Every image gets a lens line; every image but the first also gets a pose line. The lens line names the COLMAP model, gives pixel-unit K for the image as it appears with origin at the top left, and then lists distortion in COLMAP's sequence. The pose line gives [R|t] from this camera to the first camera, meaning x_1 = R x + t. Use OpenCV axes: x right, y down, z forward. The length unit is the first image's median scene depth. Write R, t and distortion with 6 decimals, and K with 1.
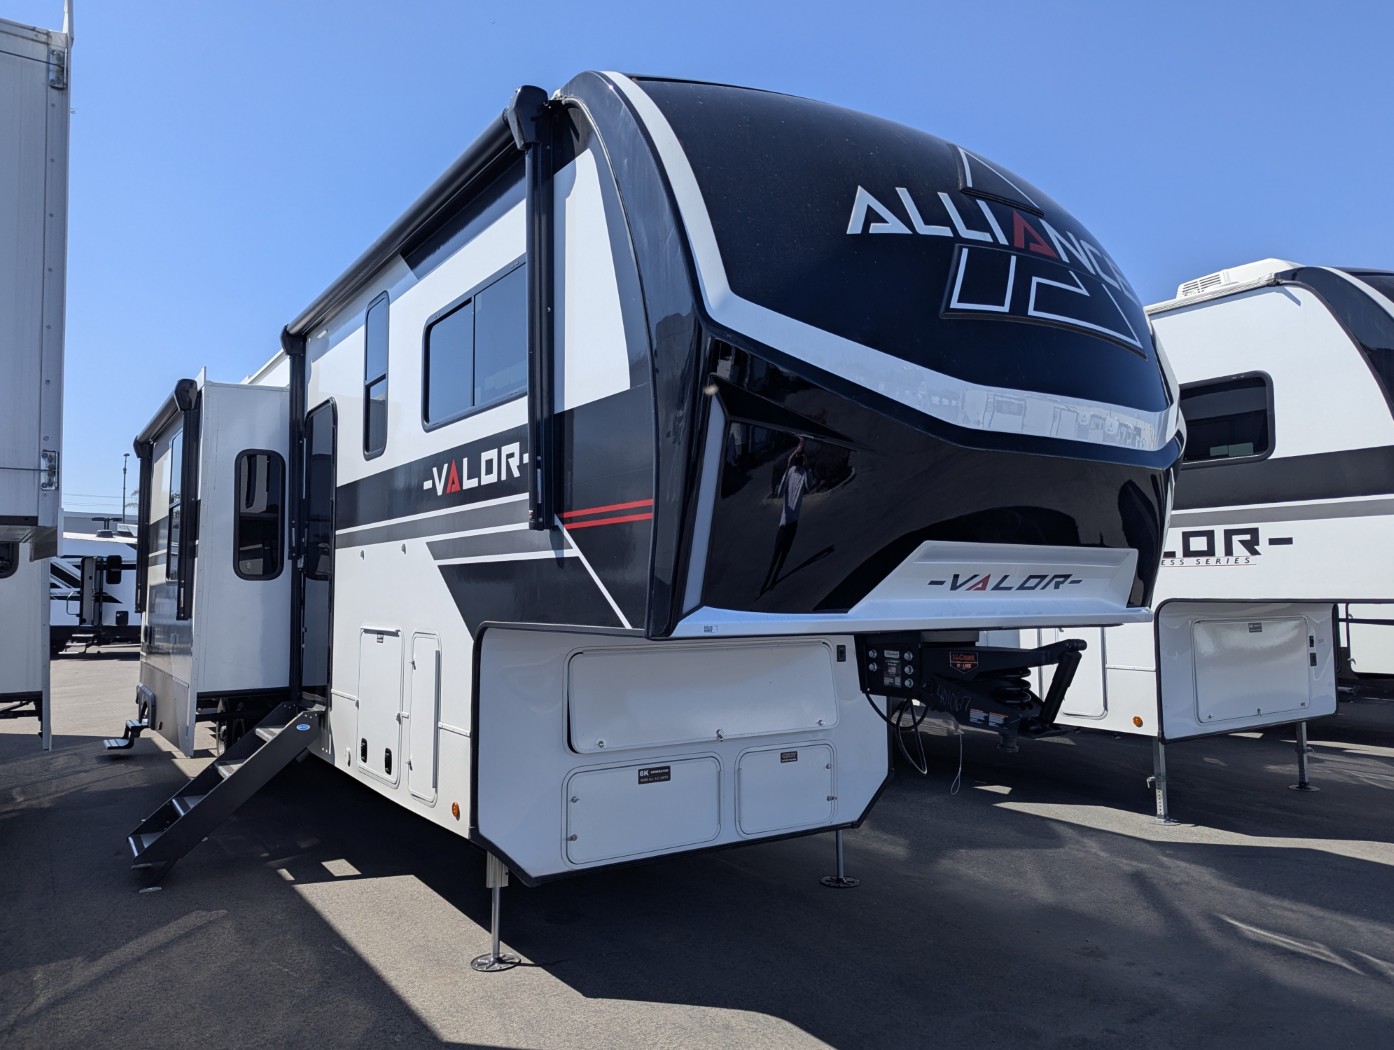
lens RADIAL K [[1006.4, 0, 697.0], [0, 1006.4, 525.0], [0, 0, 1]] dist [0.040733, -0.029108]
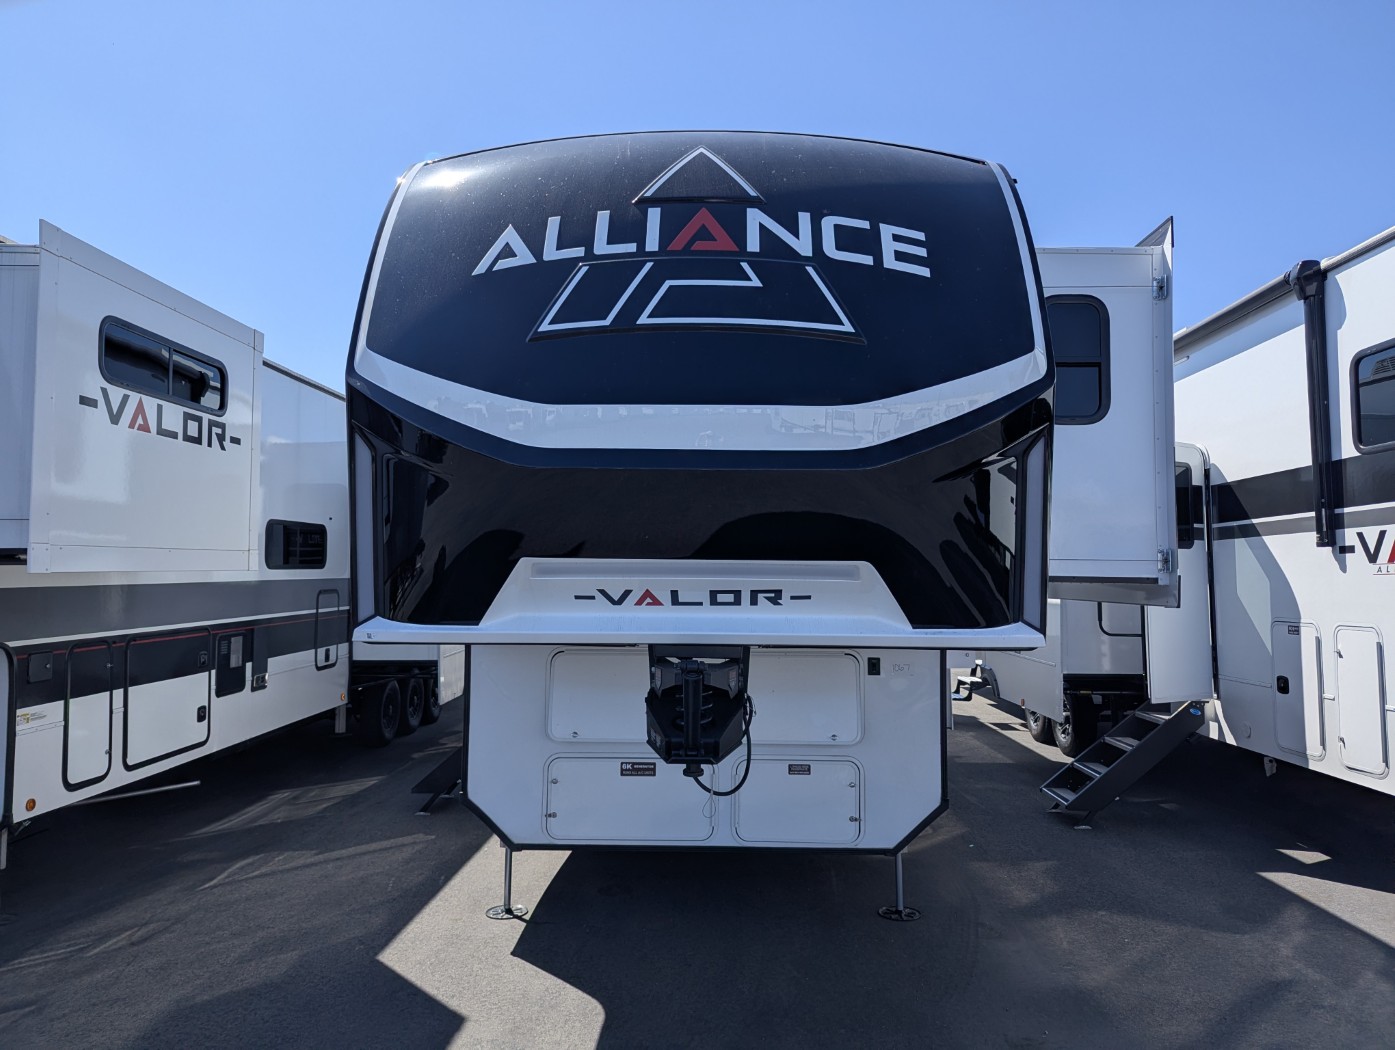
lens RADIAL K [[981.6, 0, 714.0], [0, 981.6, 510.2], [0, 0, 1]] dist [0.046074, -0.036663]
pose [[0.821821, -0.032090, -0.568842, 0.664682], [0.026092, 0.999485, -0.018688, -0.006802], [0.569148, 0.000516, 0.822235, 0.192959]]
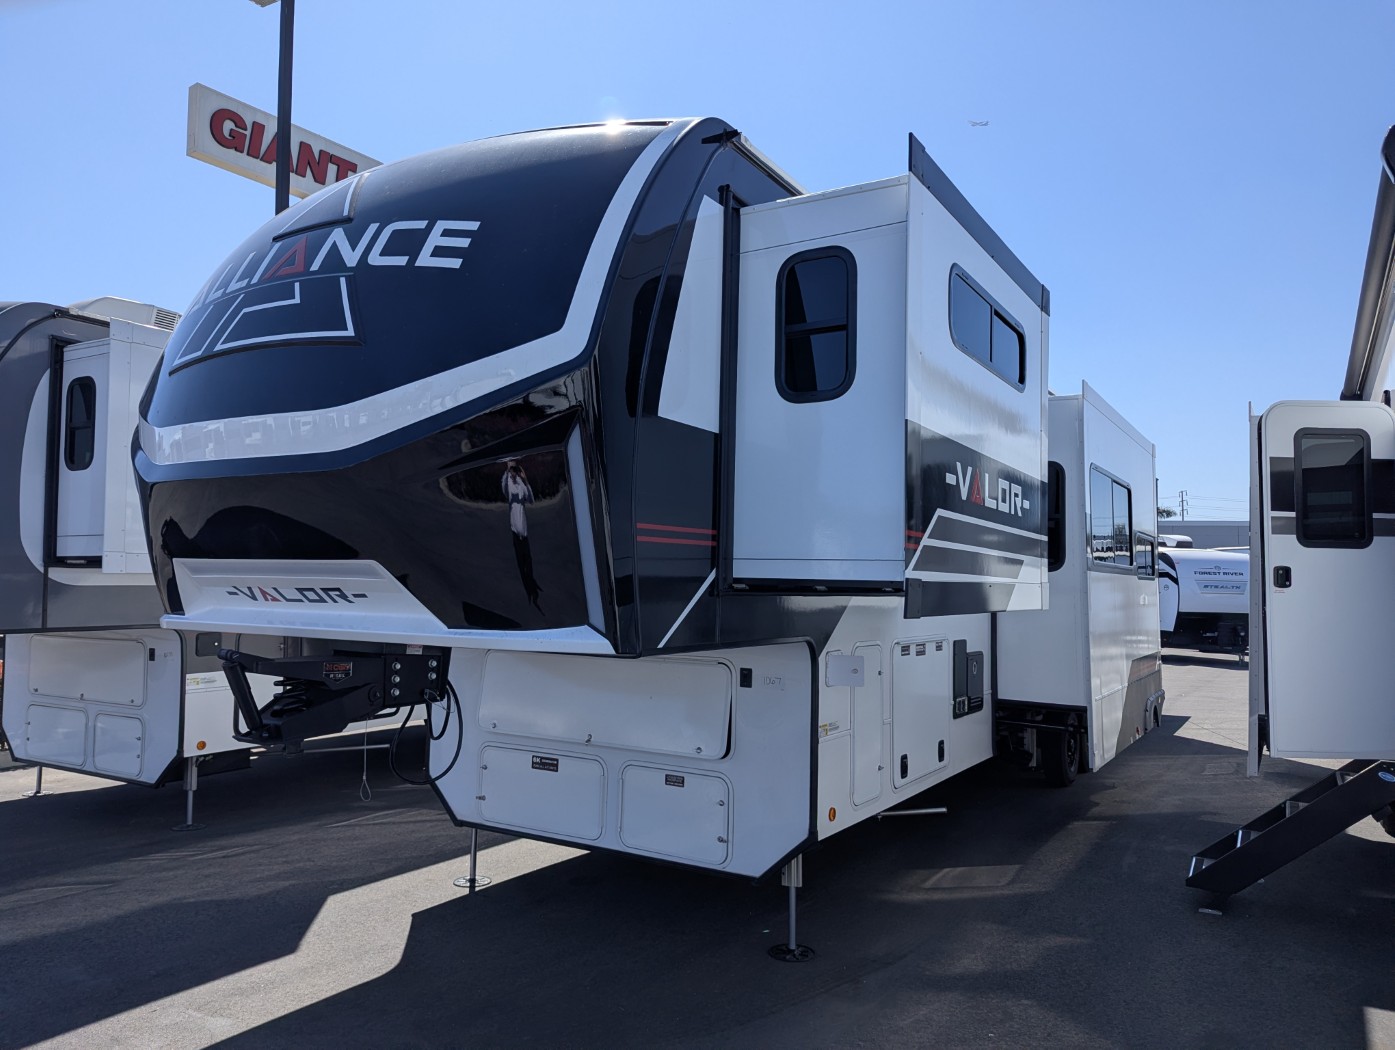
lens RADIAL K [[974.8, 0, 697.5], [0, 974.8, 525.0], [0, 0, 1]] dist [0.061294, -0.059610]
pose [[0.415677, -0.047250, -0.908284, 1.092468], [0.037288, 0.998695, -0.034888, 0.027298], [0.908748, -0.019366, 0.416896, 0.742422]]
